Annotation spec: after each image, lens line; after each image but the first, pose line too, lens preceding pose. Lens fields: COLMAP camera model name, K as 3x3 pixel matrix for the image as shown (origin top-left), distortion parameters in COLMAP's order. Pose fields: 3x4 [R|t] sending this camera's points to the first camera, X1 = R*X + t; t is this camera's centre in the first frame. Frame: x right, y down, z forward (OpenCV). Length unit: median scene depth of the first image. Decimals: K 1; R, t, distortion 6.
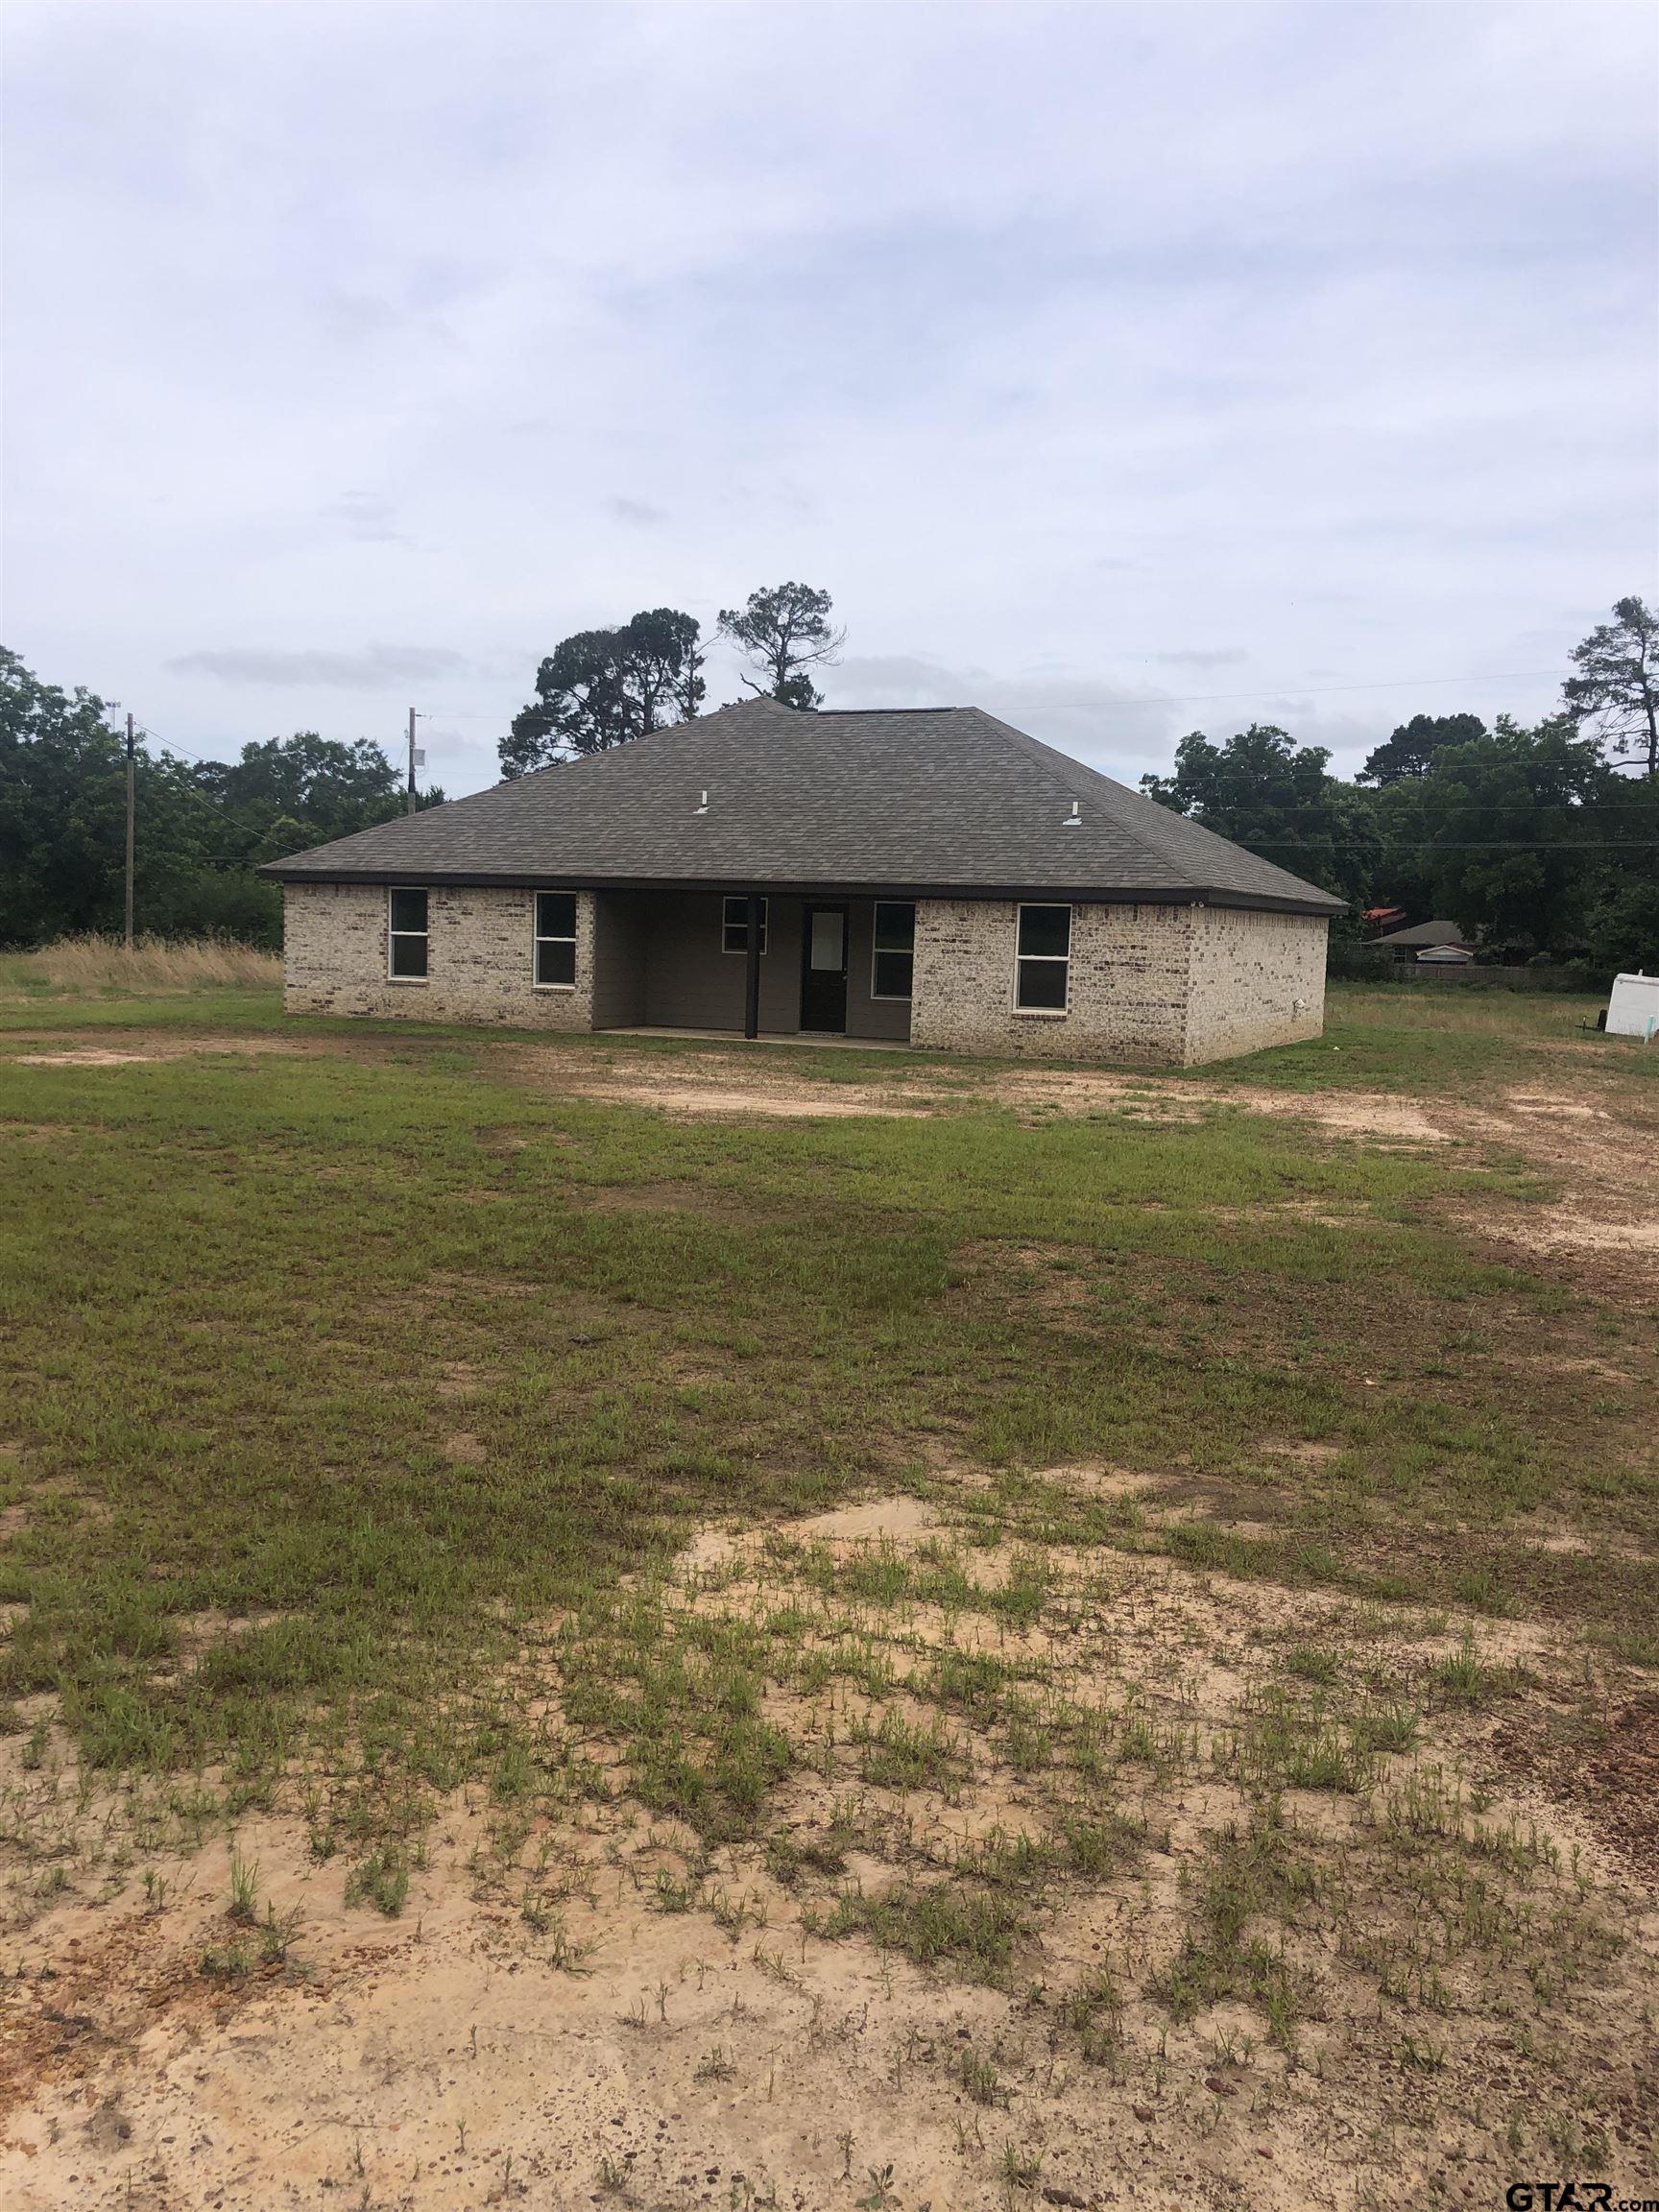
lens RADIAL K [[1835.8, 0, 833.2], [0, 1835.8, 1109.3], [0, 0, 1]] dist [0.014342, -0.020421]
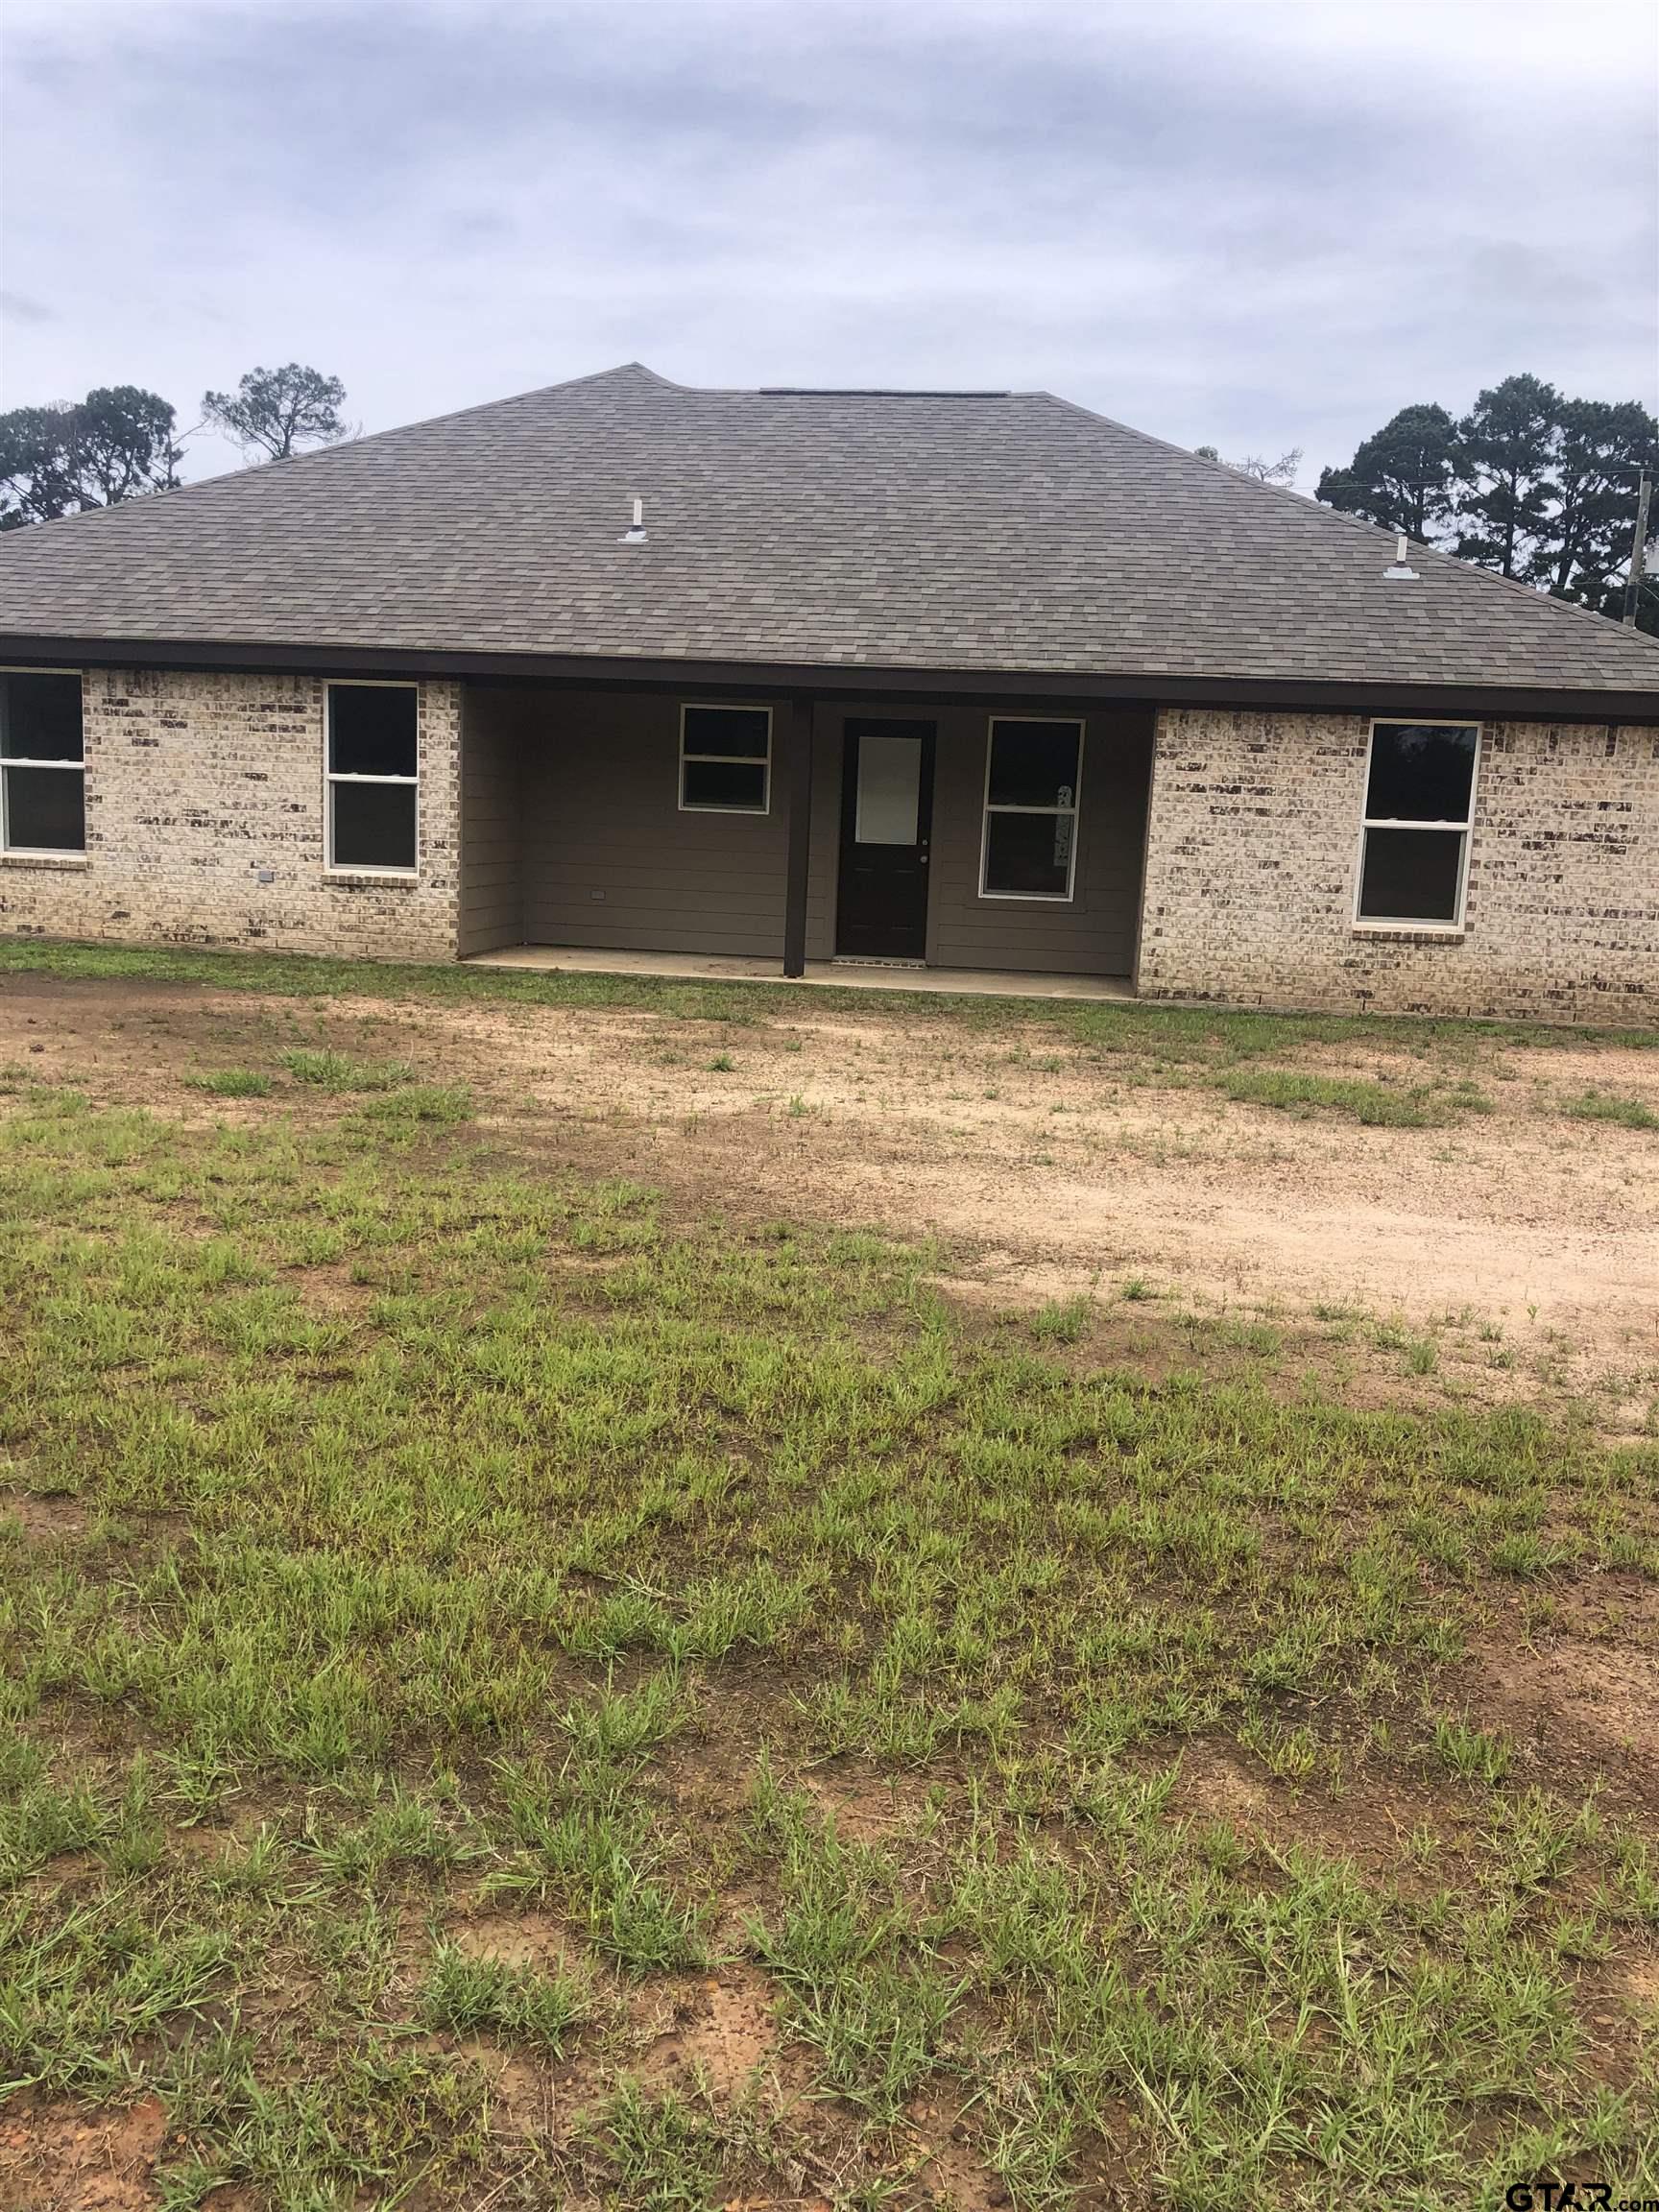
lens RADIAL K [[1835.8, 0, 822.9], [0, 1835.8, 1103.3], [0, 0, 1]] dist [0.014342, -0.020421]
pose [[0.957496, -0.034418, 0.286386, -0.179766], [0.014597, 0.997365, 0.071058, -0.037578], [-0.288078, -0.063857, 0.955476, 0.475080]]
